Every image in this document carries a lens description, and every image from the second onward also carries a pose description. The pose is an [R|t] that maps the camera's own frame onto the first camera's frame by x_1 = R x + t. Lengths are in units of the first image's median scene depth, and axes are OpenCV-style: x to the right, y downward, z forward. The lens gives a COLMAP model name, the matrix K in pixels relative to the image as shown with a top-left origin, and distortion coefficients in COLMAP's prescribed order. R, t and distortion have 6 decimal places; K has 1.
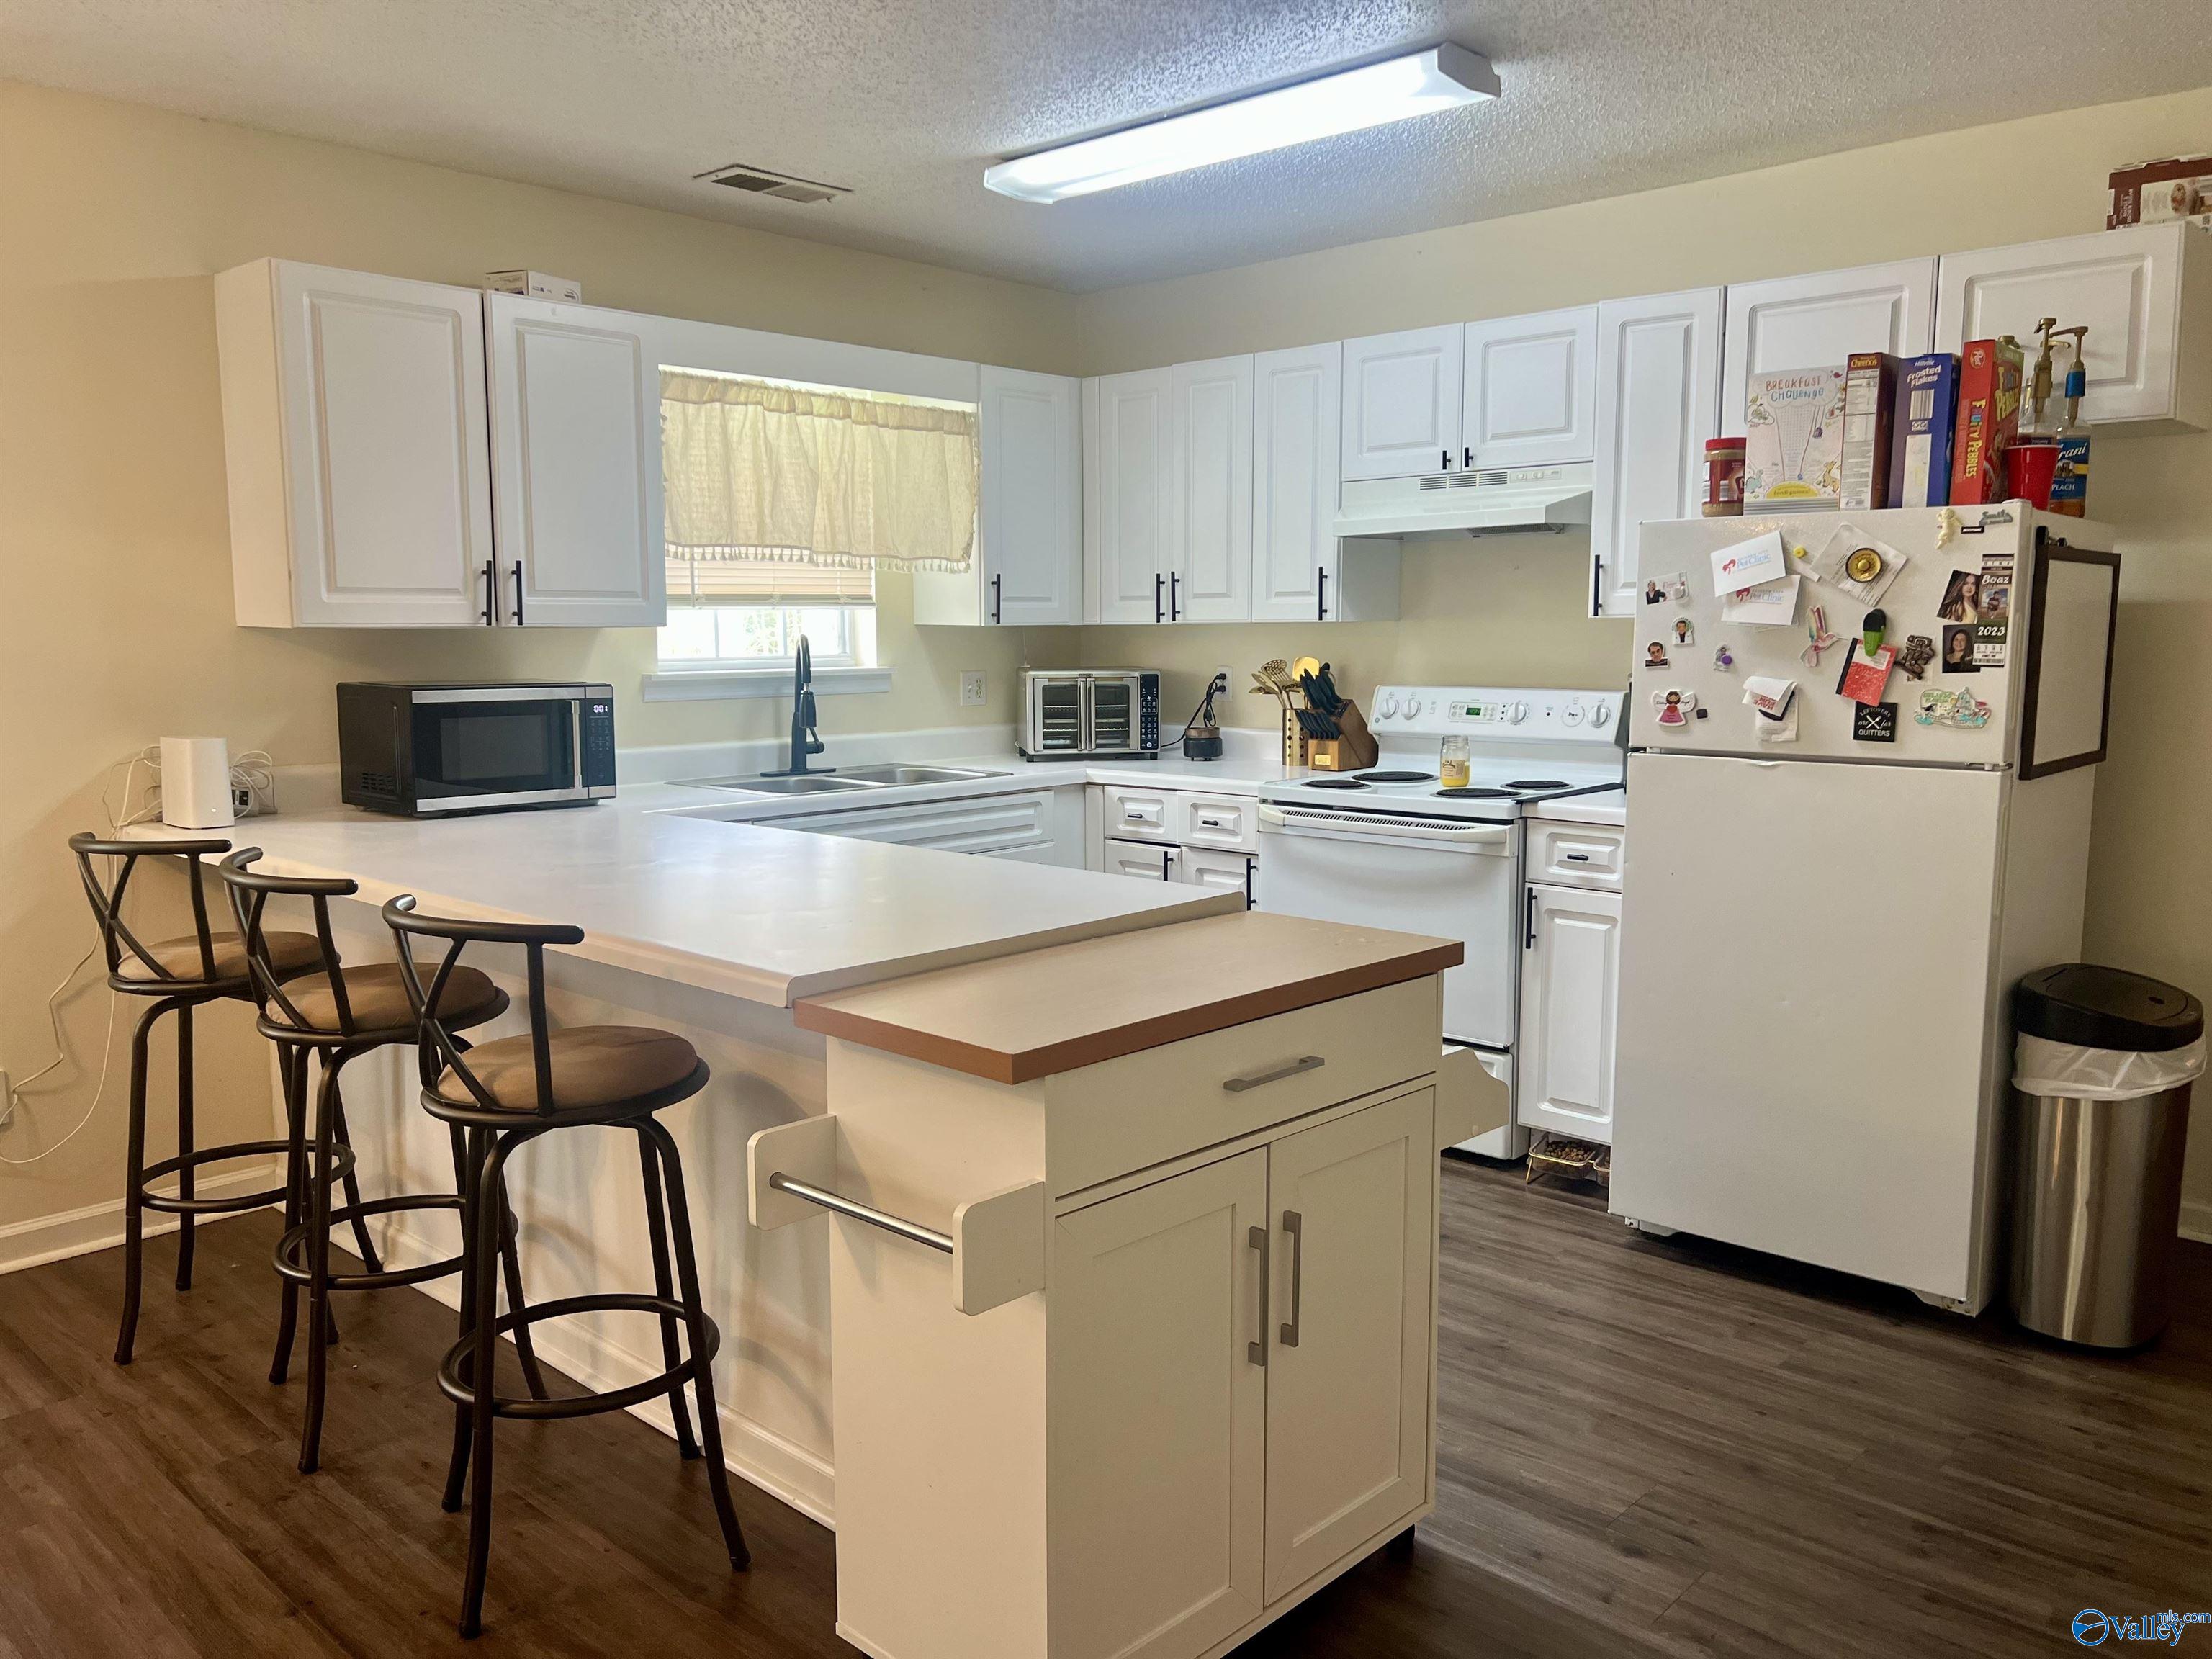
lens RADIAL K [[1669.5, 0, 1114.5], [0, 1669.5, 831.3], [0, 0, 1]] dist [0.061762, -0.065365]
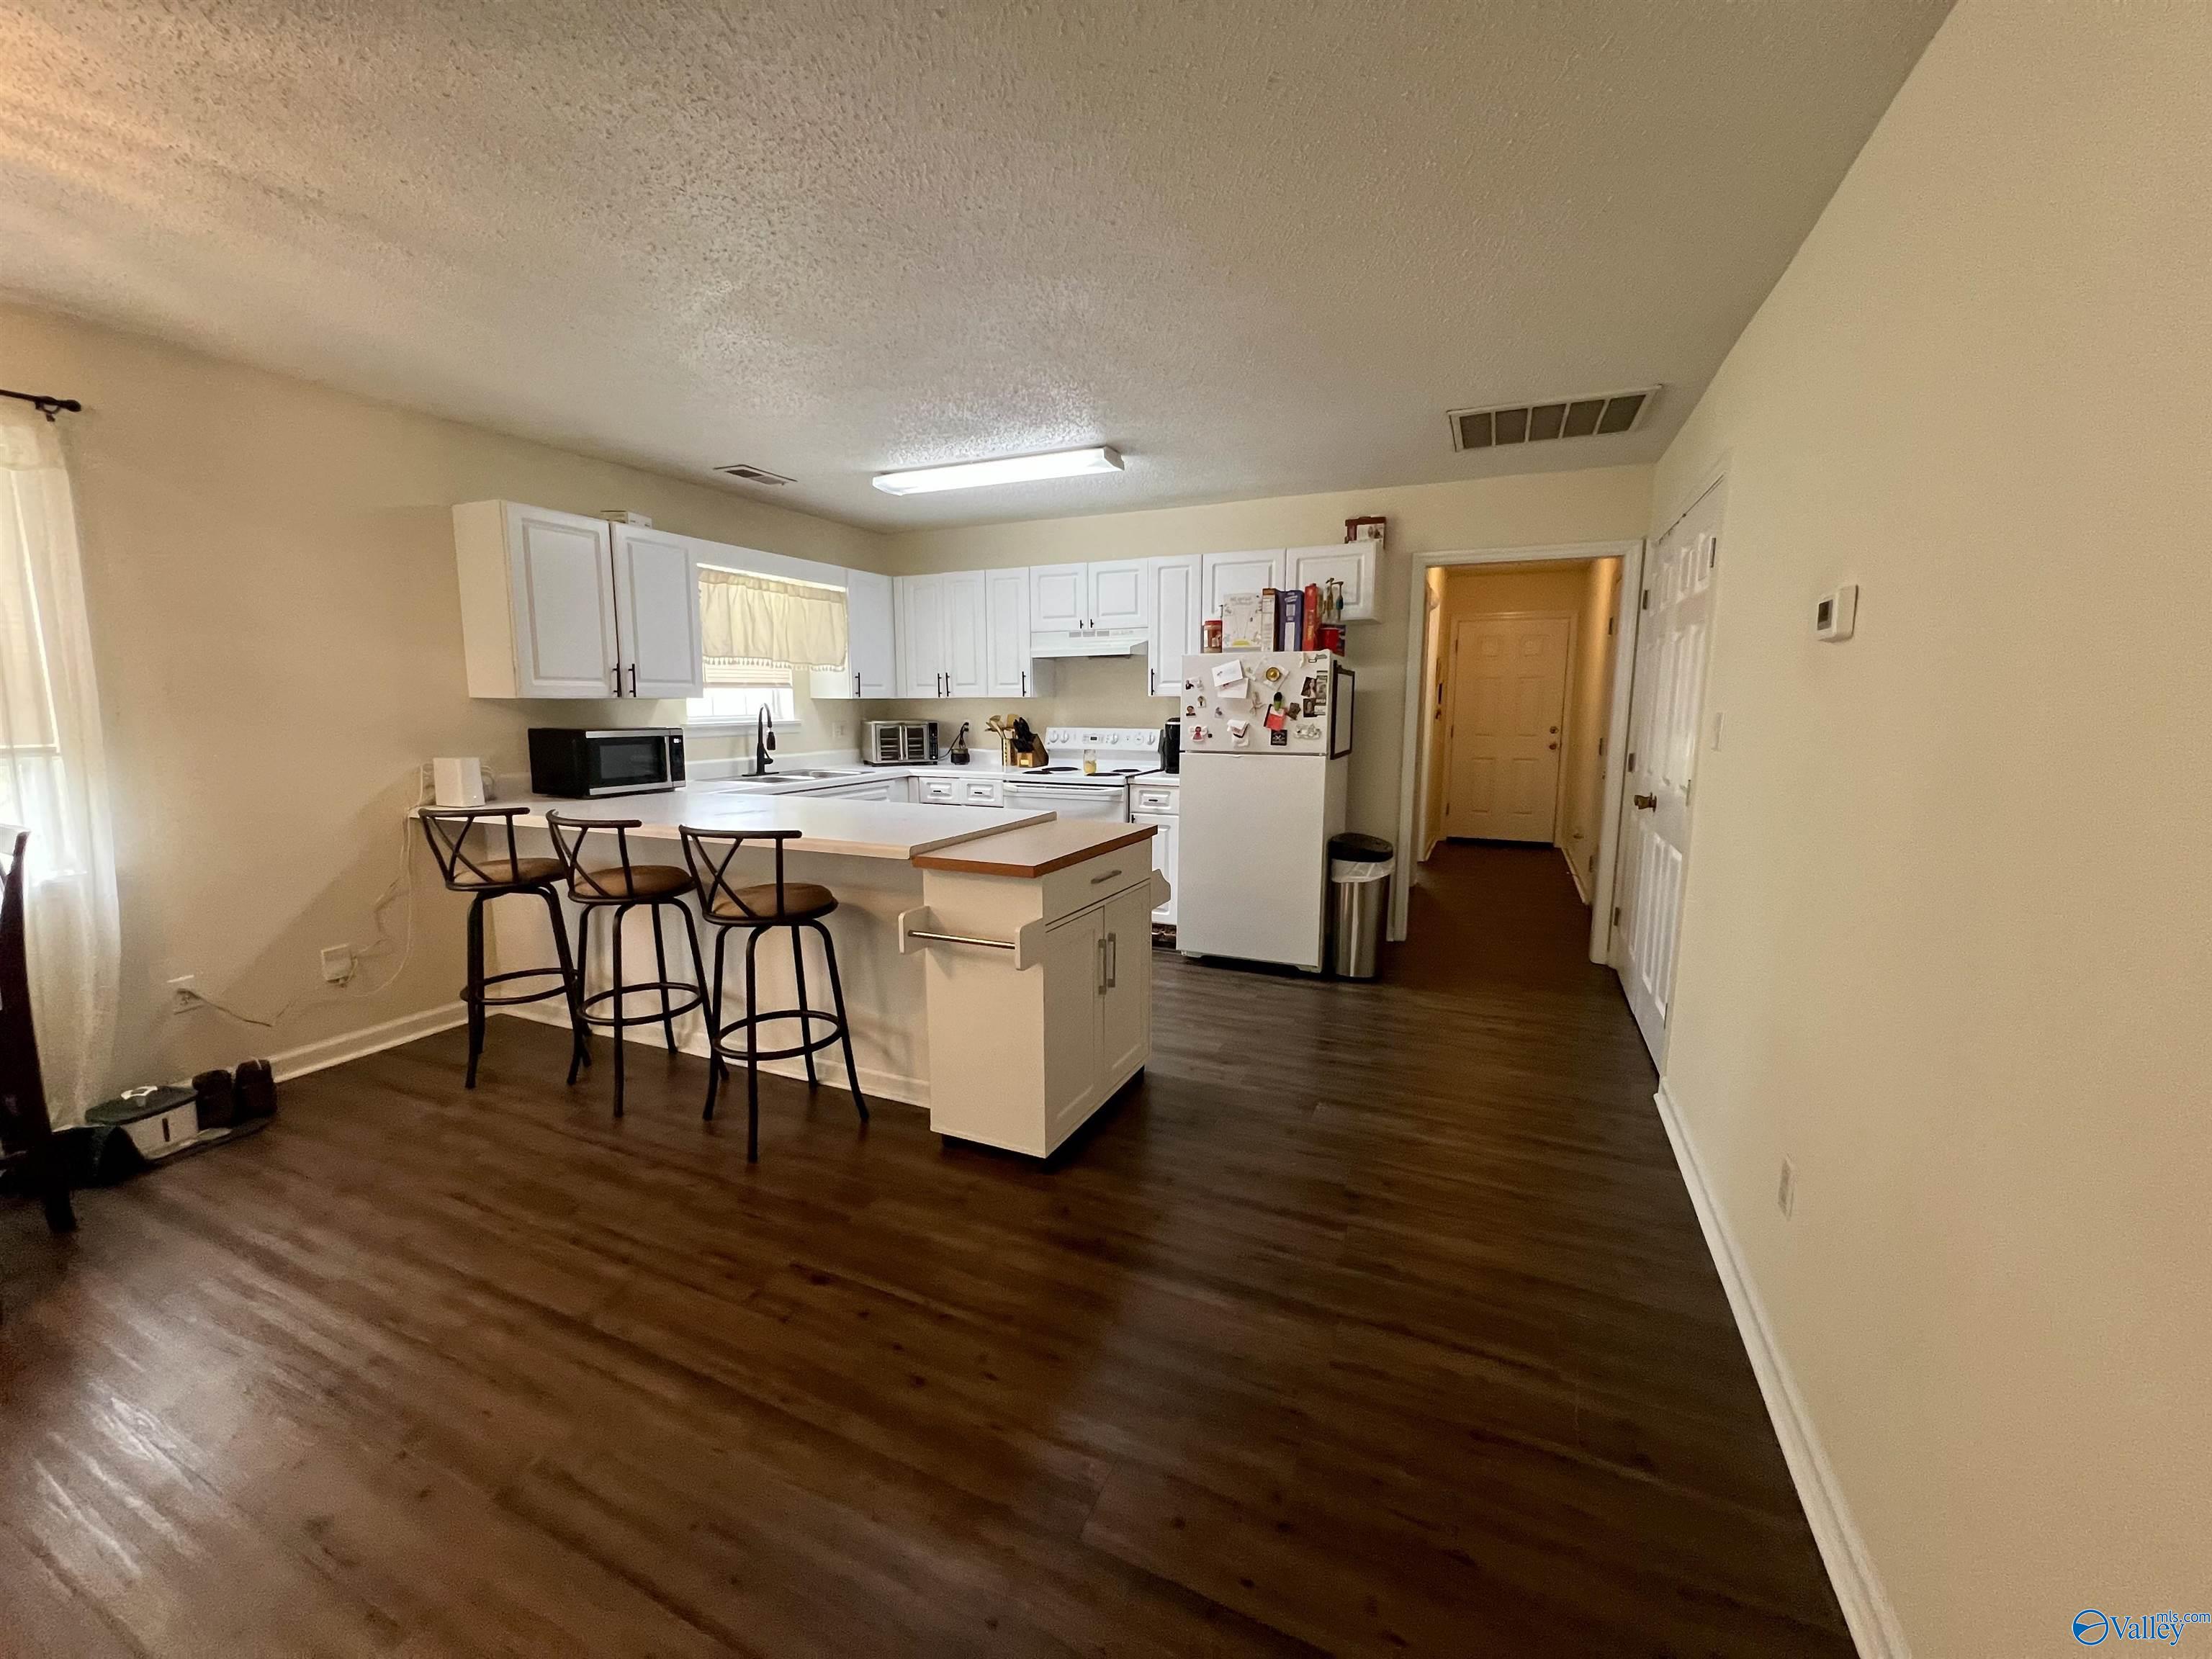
lens RADIAL K [[883.9, 0, 1106.3], [0, 883.9, 827.6], [0, 0, 1]] dist [-0.004348, 0.000899]
pose [[0.947034, -0.043048, 0.318234, -0.167469], [0.037901, 0.999032, 0.022349, 0.023206], [-0.318888, -0.009104, 0.947749, -0.121528]]
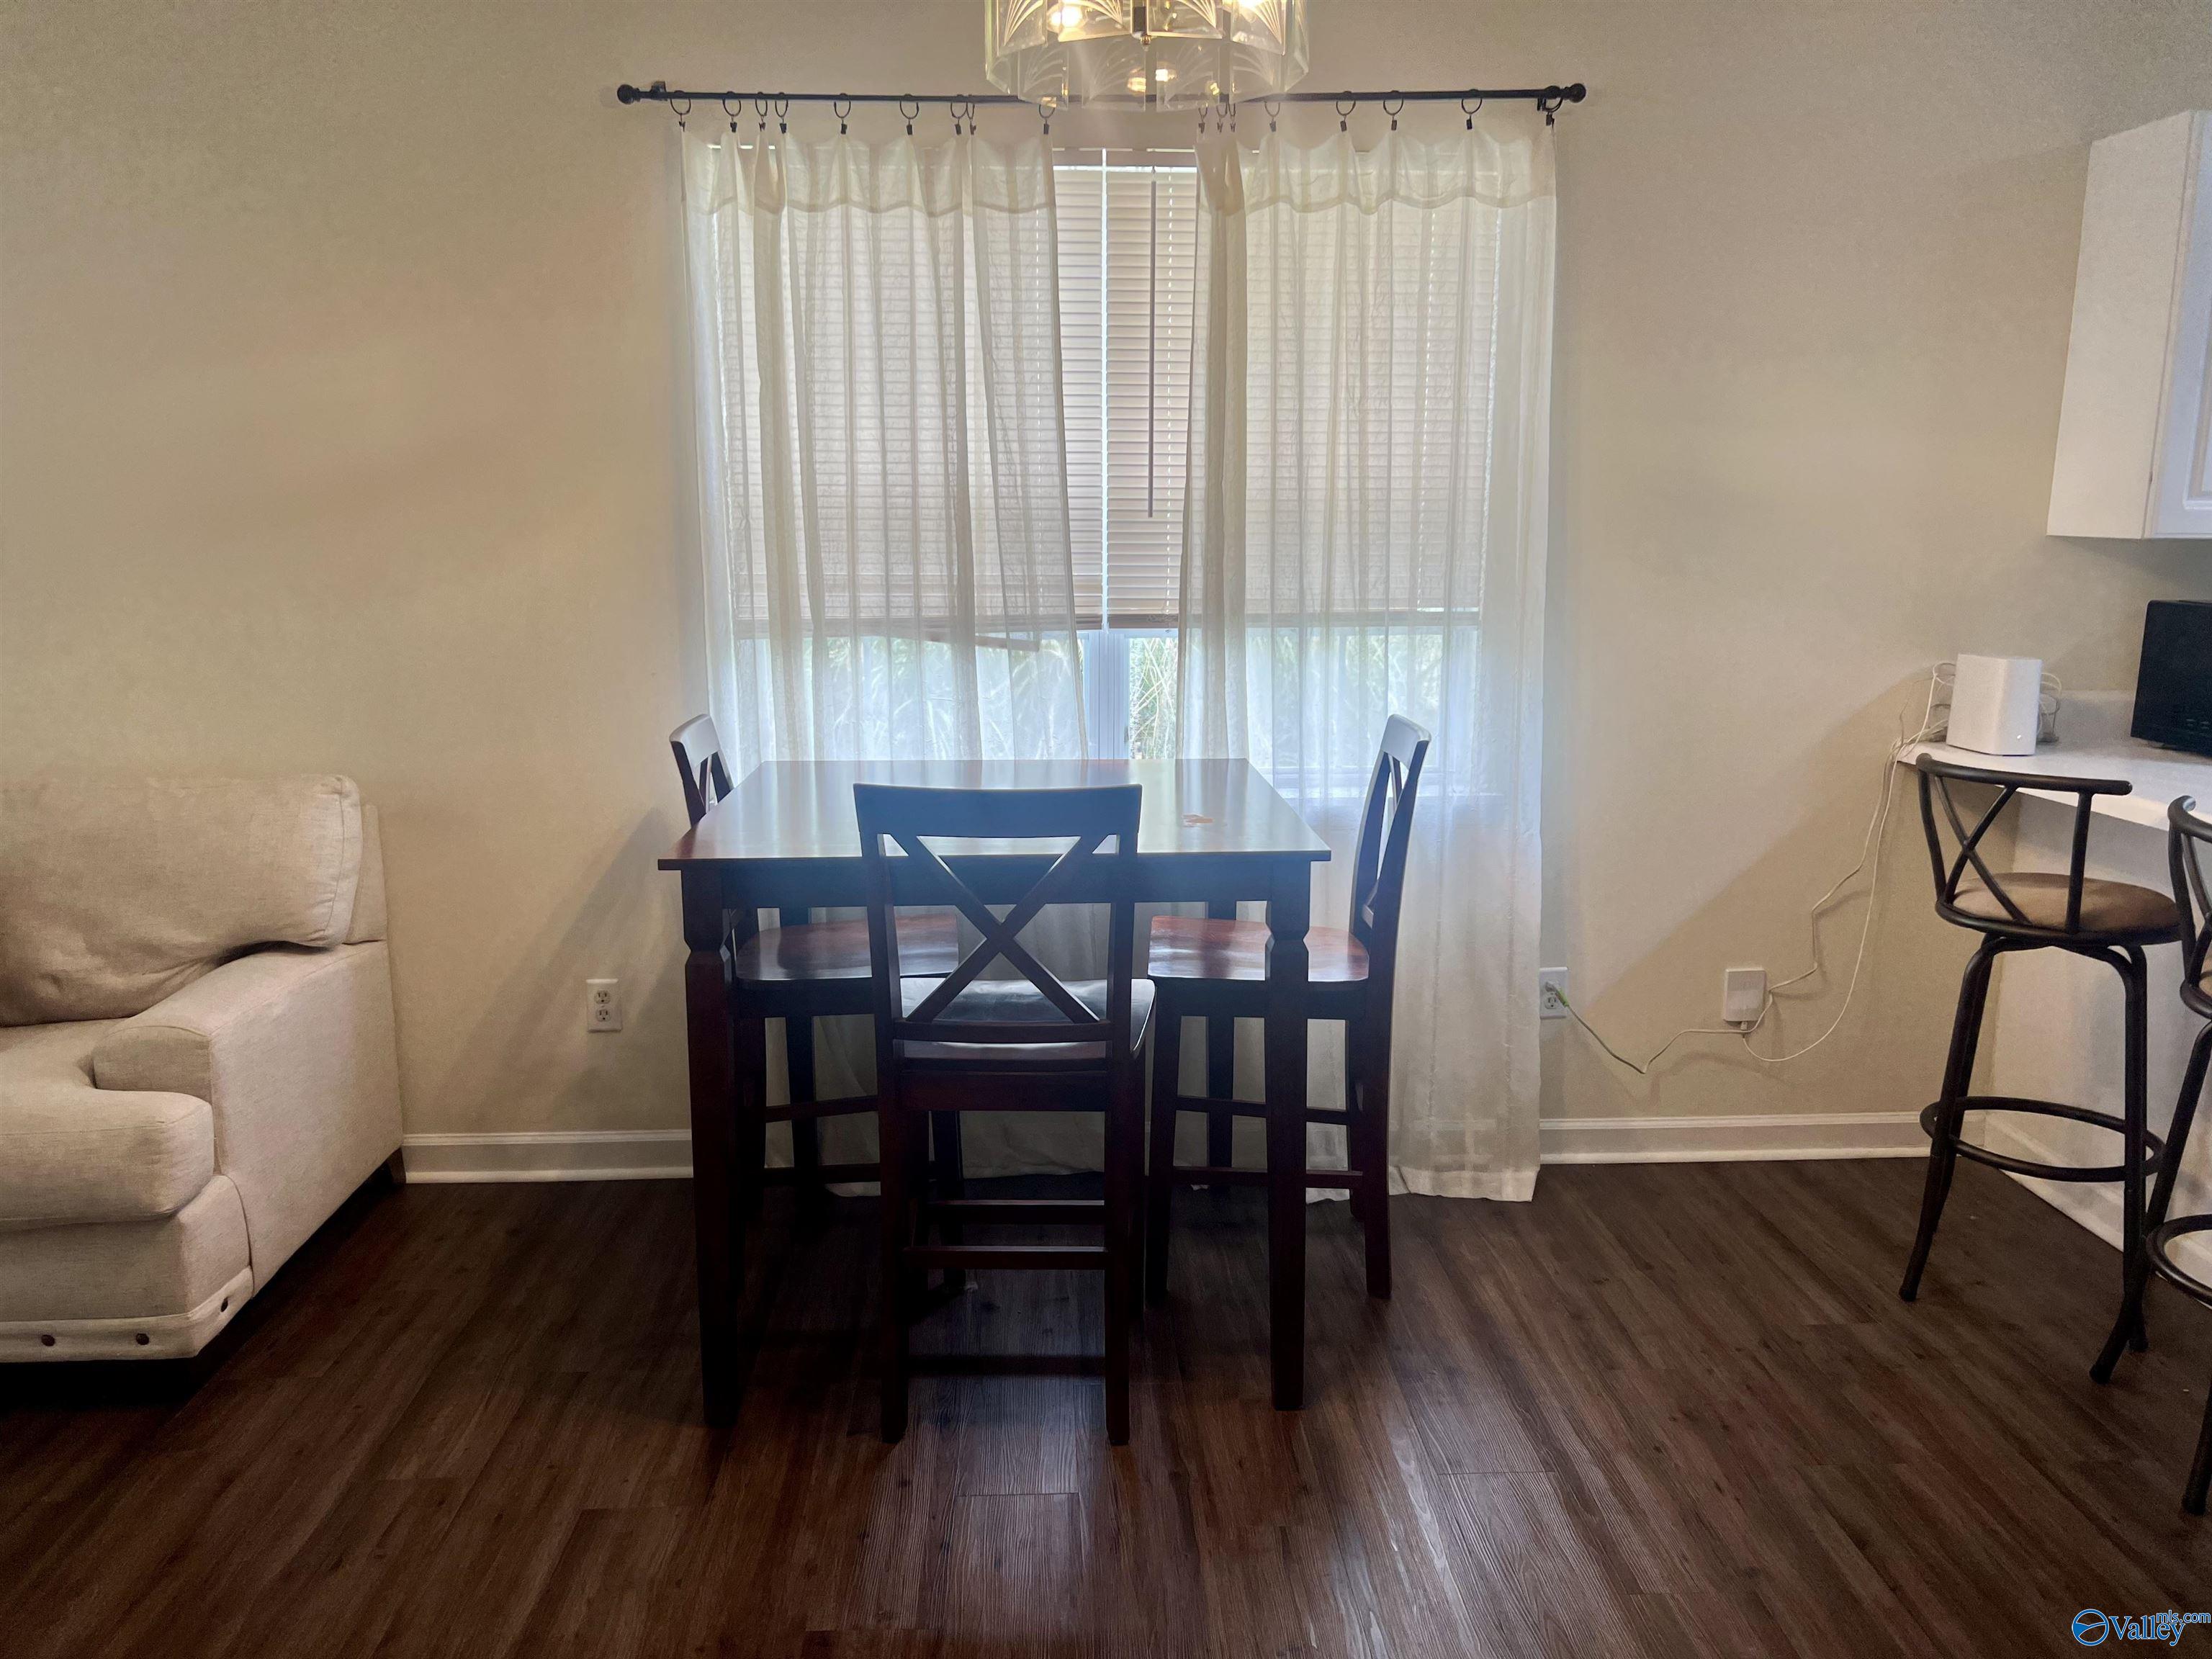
lens RADIAL K [[1669.5, 0, 1106.7], [0, 1669.5, 845.9], [0, 0, 1]] dist [0.061762, -0.065365]
pose [[0.714095, 0.134822, -0.686943, -0.219230], [-0.088389, 0.990791, 0.102574, -0.003474], [0.694446, -0.012529, 0.719436, -0.015359]]
